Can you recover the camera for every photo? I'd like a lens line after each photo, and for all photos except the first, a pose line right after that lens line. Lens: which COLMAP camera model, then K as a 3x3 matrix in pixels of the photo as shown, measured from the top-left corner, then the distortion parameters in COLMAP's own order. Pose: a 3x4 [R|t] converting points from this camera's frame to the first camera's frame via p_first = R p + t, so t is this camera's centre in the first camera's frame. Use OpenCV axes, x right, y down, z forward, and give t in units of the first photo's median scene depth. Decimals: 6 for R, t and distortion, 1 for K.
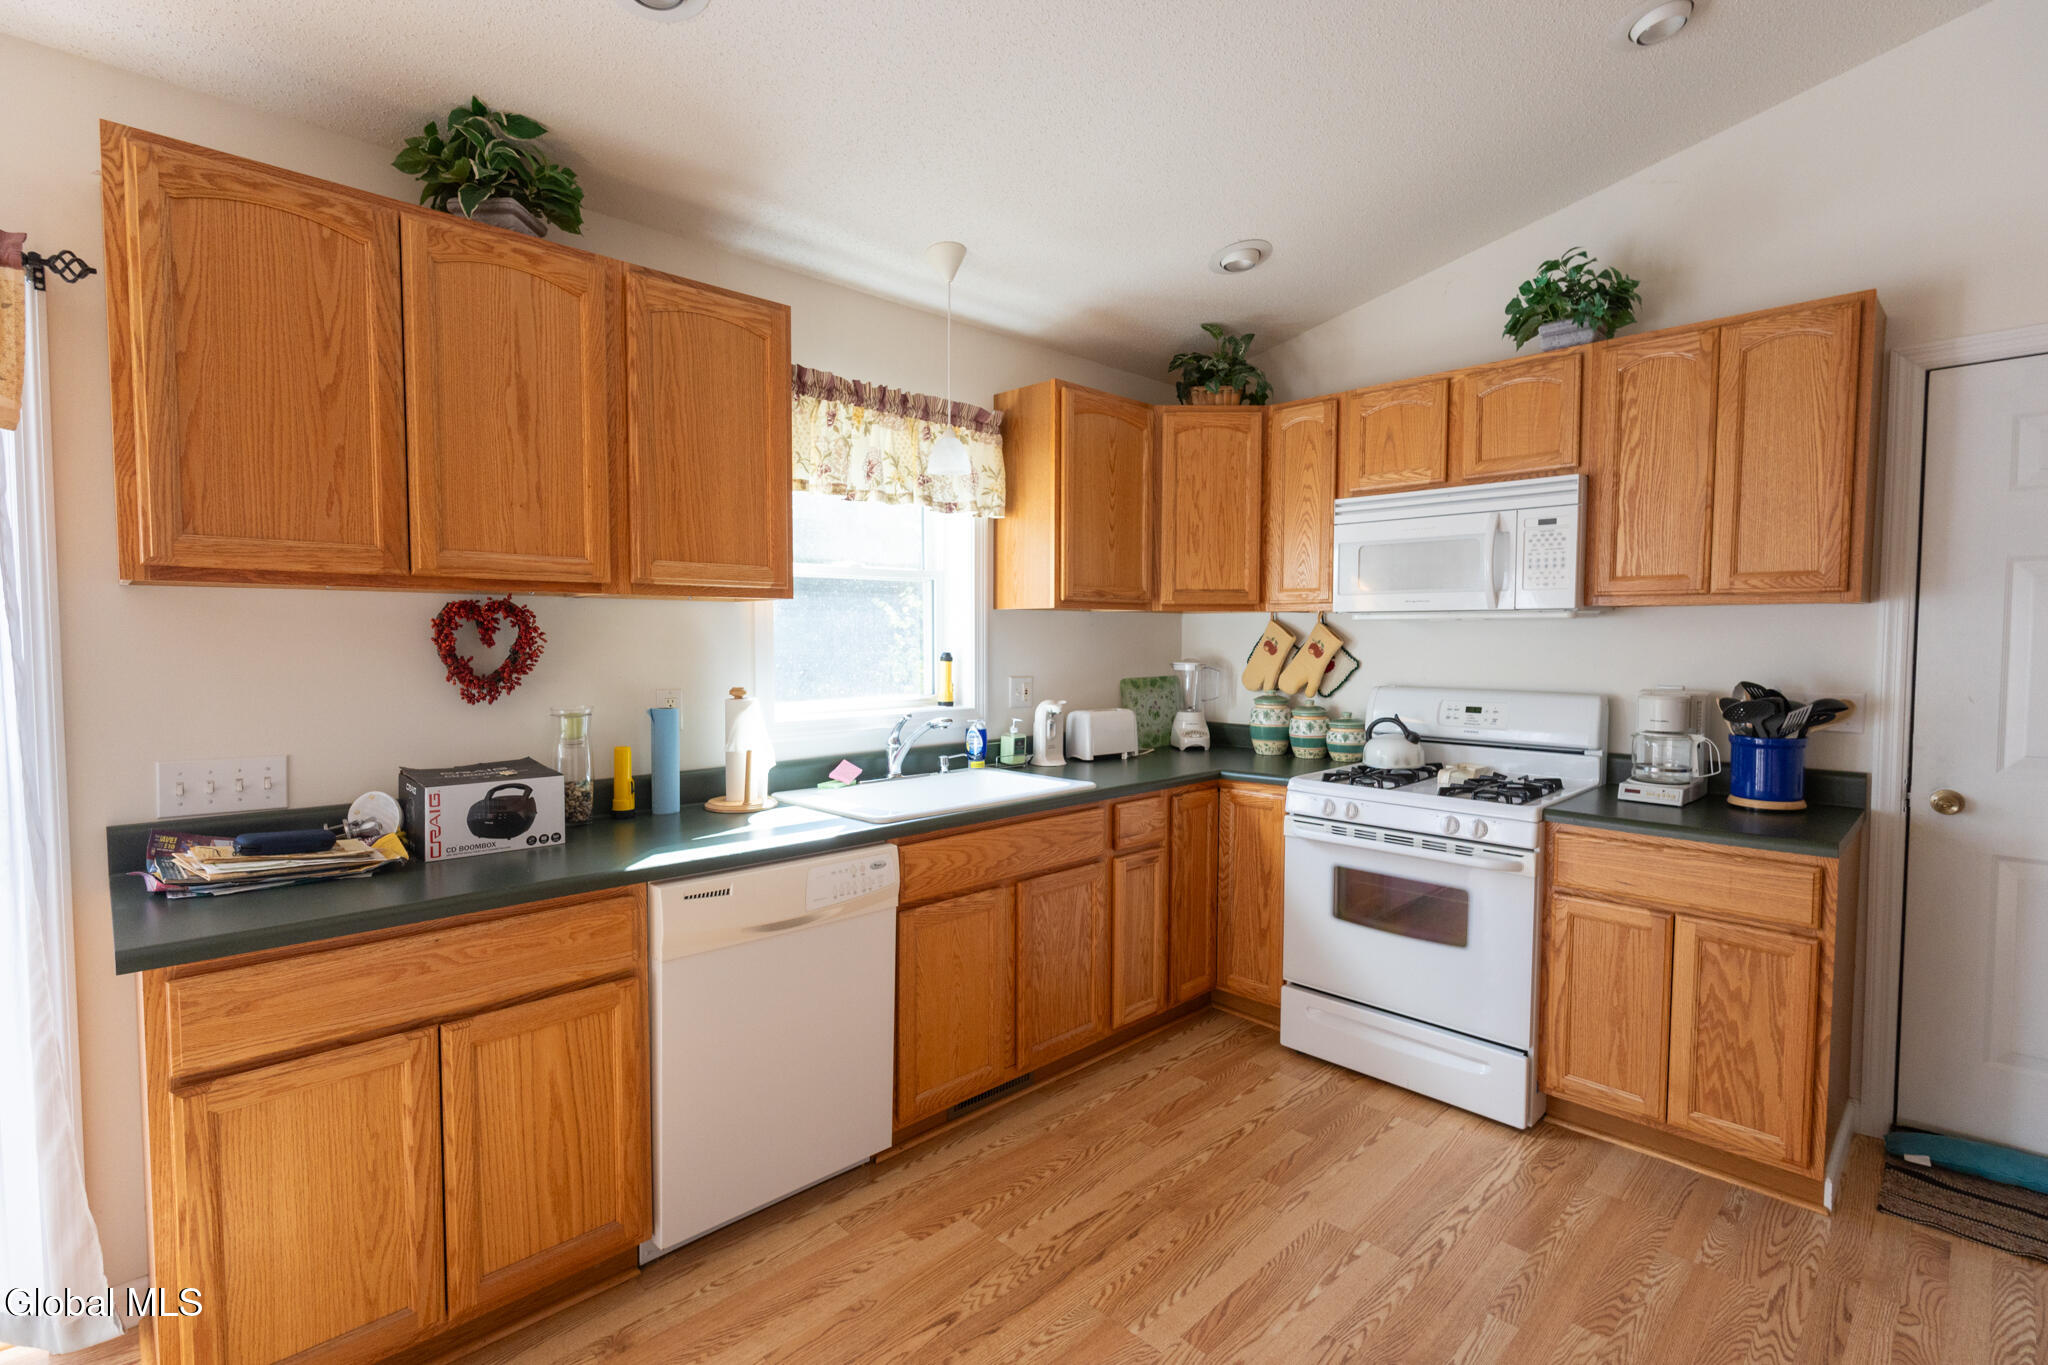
lens RADIAL K [[952.1, 0, 1019.8], [0, 952.1, 683.6], [0, 0, 1]] dist [0.001709, 0.000766]
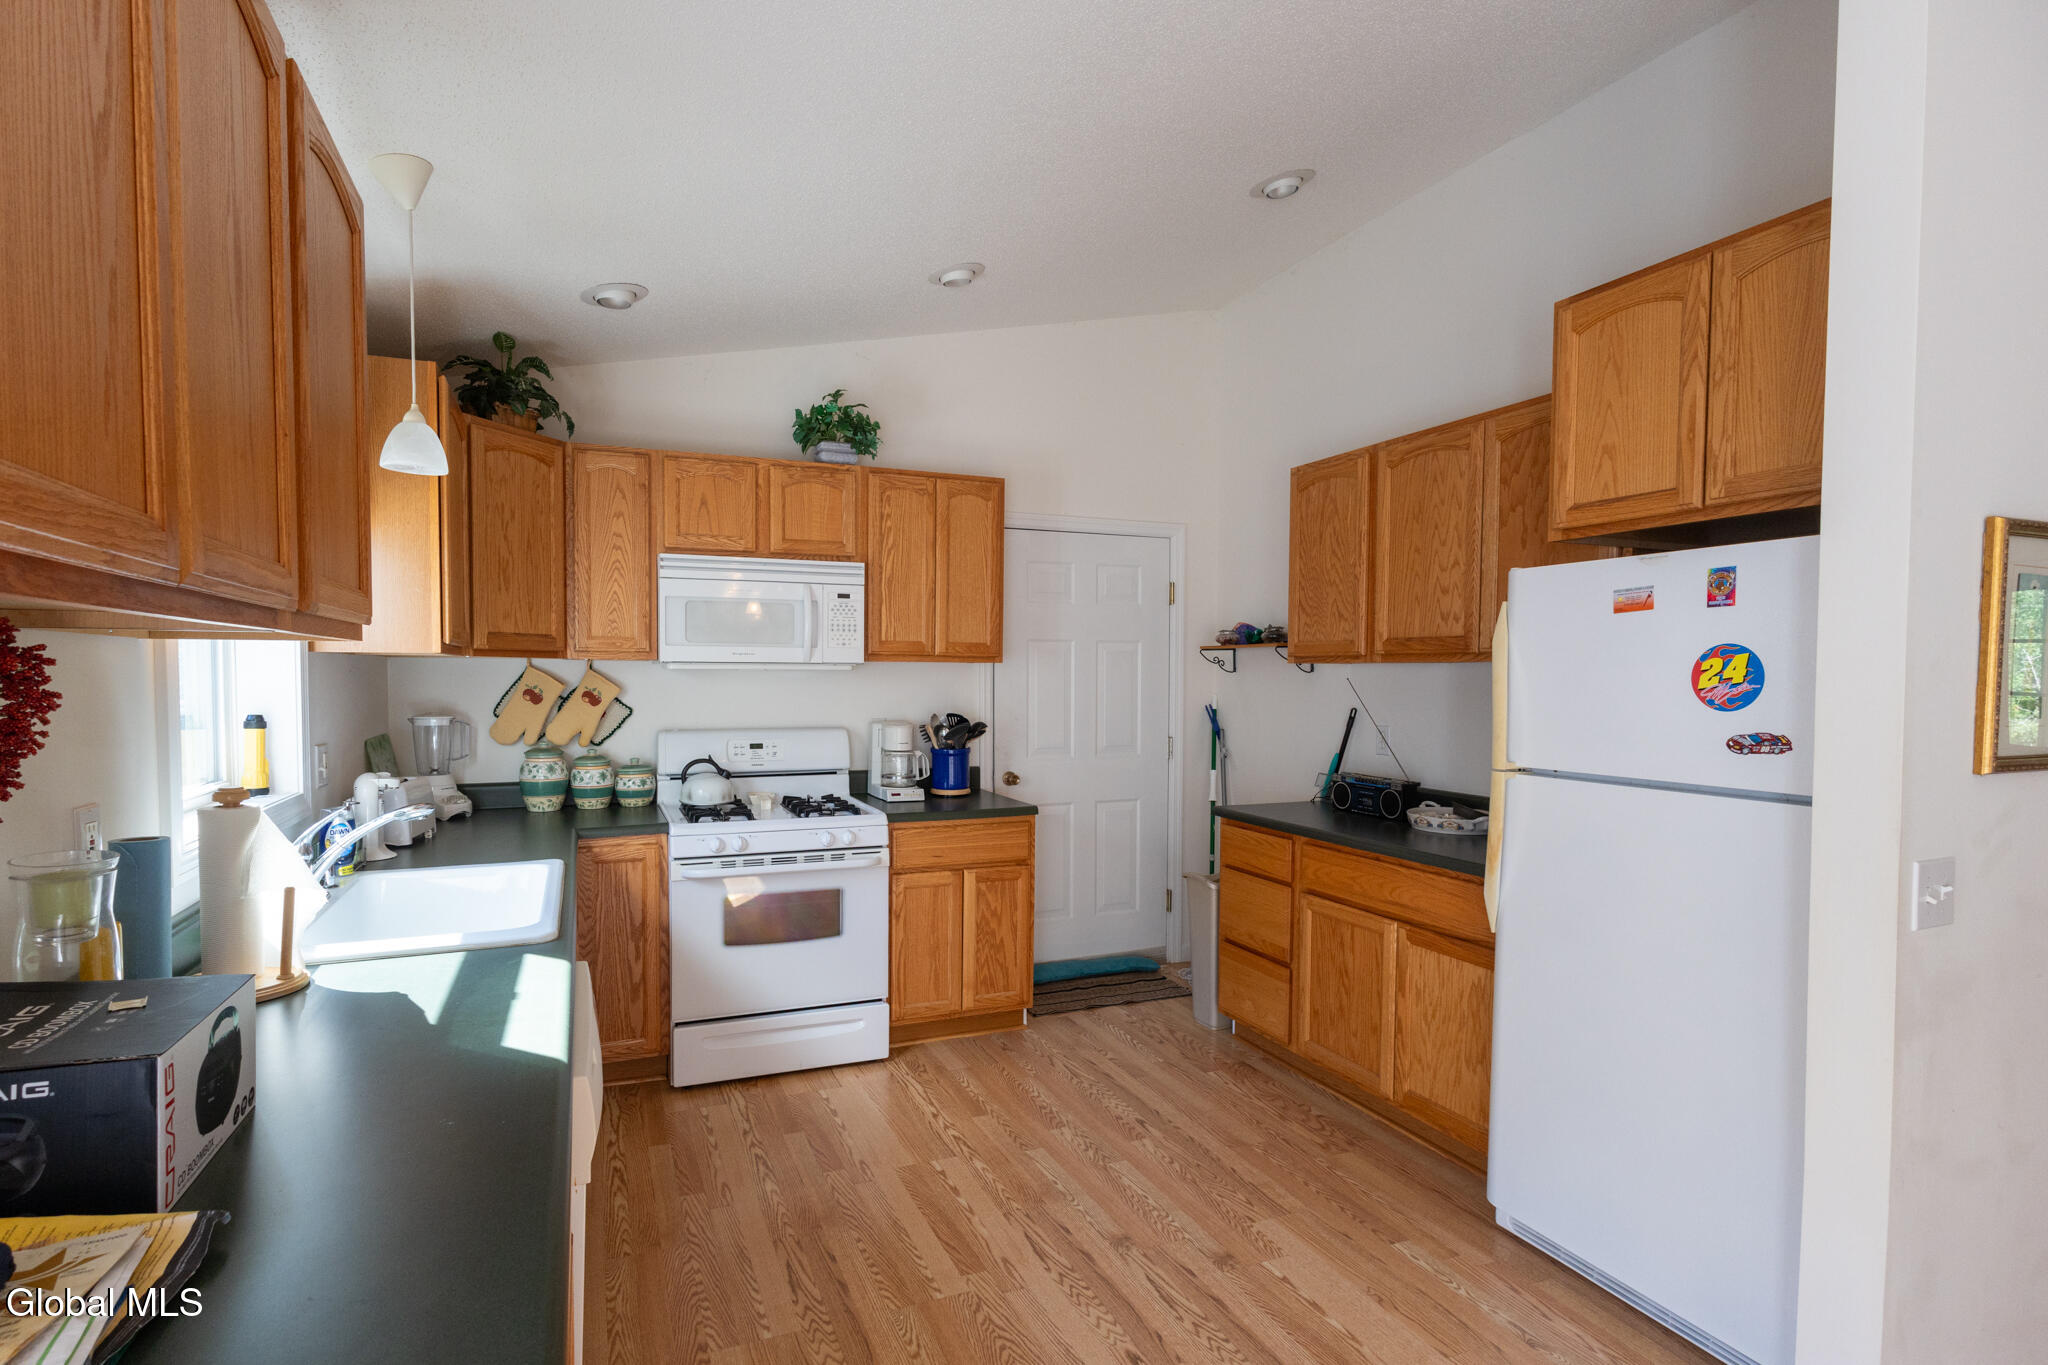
lens RADIAL K [[996.7, 0, 963.3], [0, 996.7, 714.4], [0, 0, 1]] dist [-0.000106, 0.000414]
pose [[0.388650, -0.038559, 0.920578, -0.748967], [0.045171, 0.998720, 0.022762, -0.037902], [-0.920277, 0.032737, 0.389895, 0.380886]]
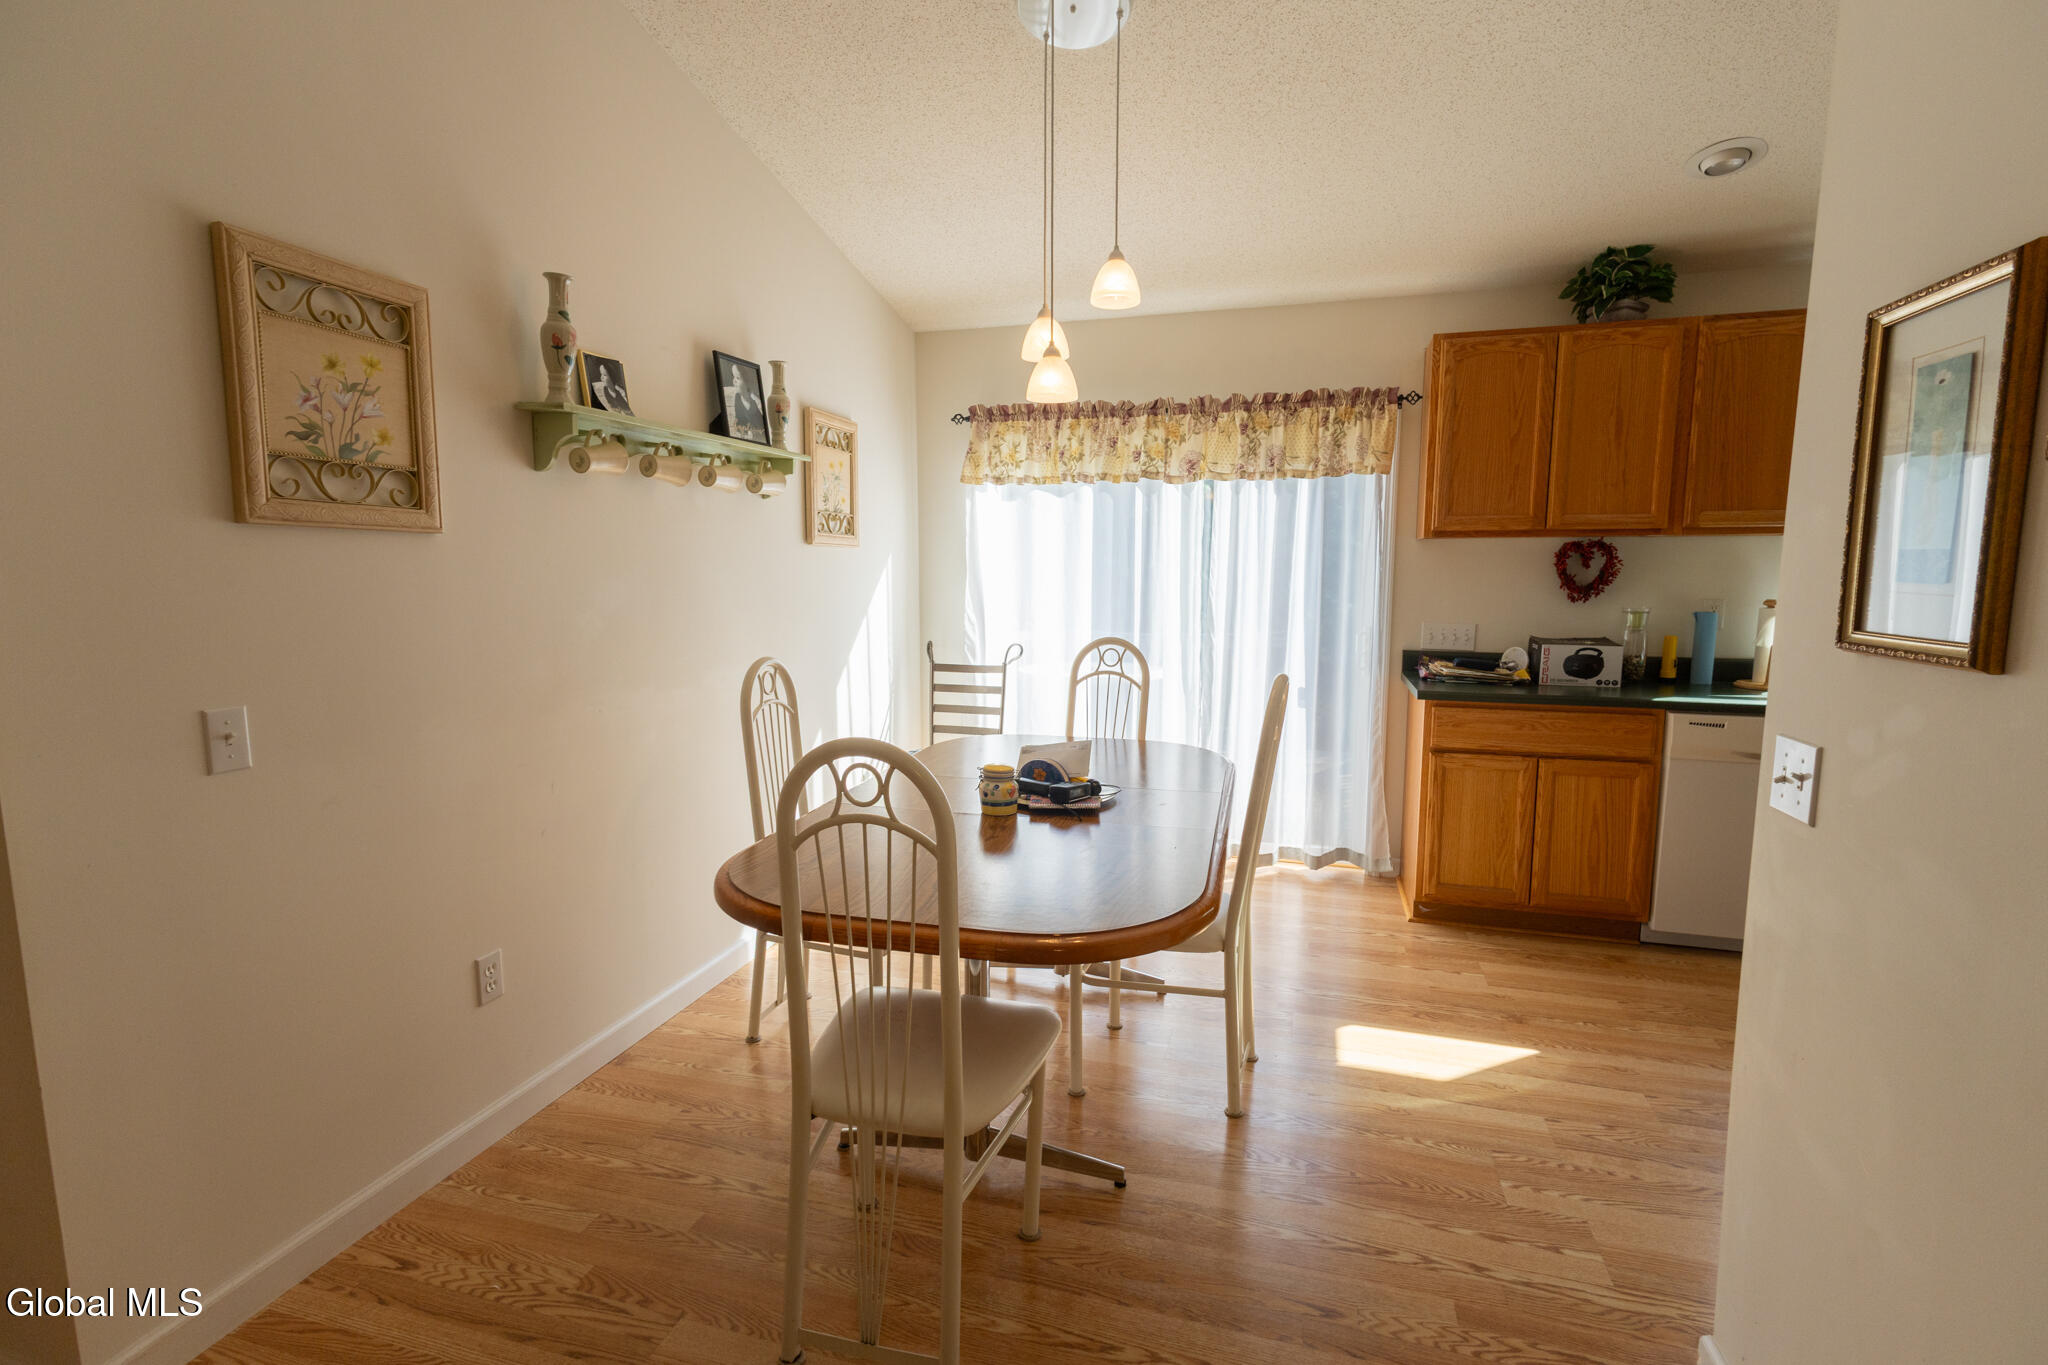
lens RADIAL K [[952.1, 0, 1019.8], [0, 952.1, 683.6], [0, 0, 1]] dist [0.001709, 0.000766]
pose [[0.486592, 0.105277, -0.867263, 0.409787], [-0.041049, 0.994371, 0.097675, 0.037670], [0.872664, -0.011927, 0.488175, -0.654640]]
